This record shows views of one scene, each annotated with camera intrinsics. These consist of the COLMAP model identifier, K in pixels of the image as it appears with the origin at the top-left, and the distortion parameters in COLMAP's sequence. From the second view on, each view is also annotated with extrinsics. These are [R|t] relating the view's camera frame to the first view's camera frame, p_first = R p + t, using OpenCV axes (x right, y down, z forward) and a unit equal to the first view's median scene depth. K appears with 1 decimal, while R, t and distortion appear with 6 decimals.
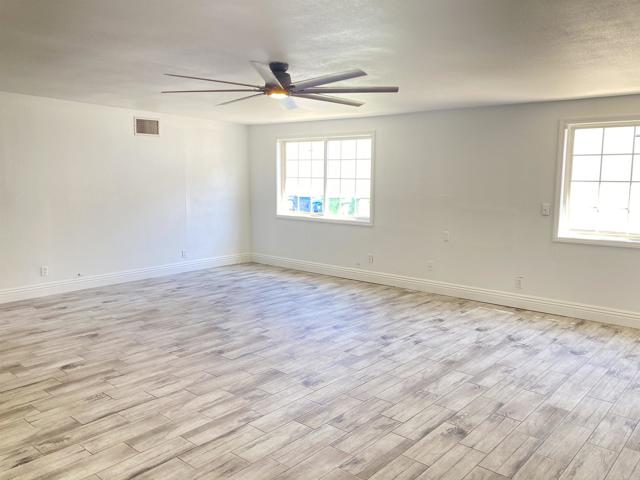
lens RADIAL K [[528.2, 0, 316.7], [0, 528.2, 234.3], [0, 0, 1]] dist [0.032161, -0.031893]
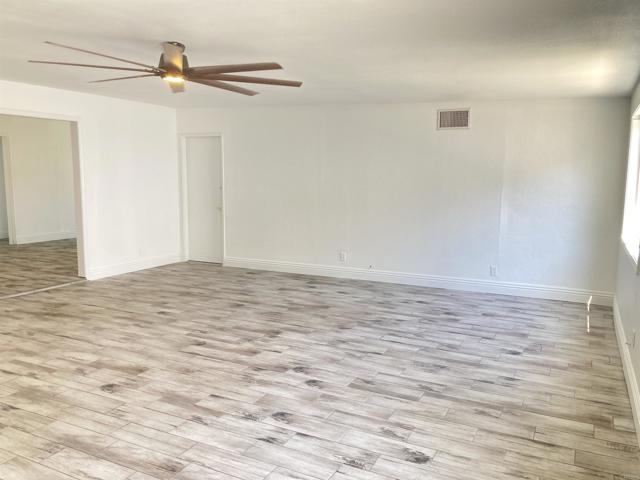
lens RADIAL K [[528.2, 0, 318.6], [0, 528.2, 239.5], [0, 0, 1]] dist [0.032161, -0.031893]
pose [[0.248508, 0.118859, -0.961310, 0.834865], [-0.122211, 0.988359, 0.090611, -0.094627], [0.960889, 0.094965, 0.260141, 0.955464]]
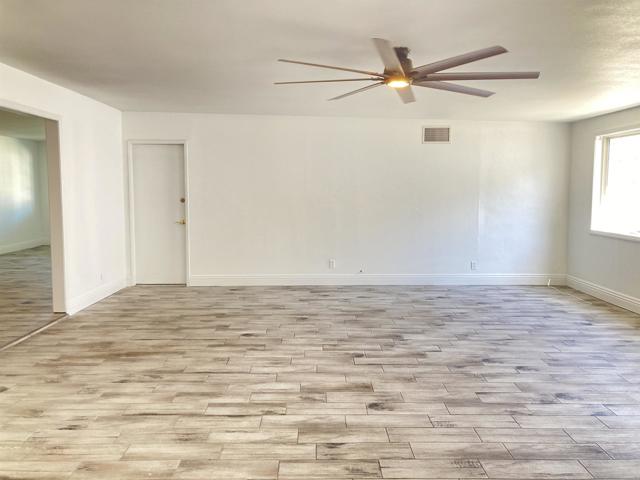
lens RADIAL K [[528.2, 0, 313.5], [0, 528.2, 228.9], [0, 0, 1]] dist [0.032161, -0.031893]
pose [[0.655650, 0.051626, -0.753298, 0.493161], [-0.085563, 0.996314, -0.006191, 0.003676], [0.750201, 0.068514, 0.657650, 0.288191]]
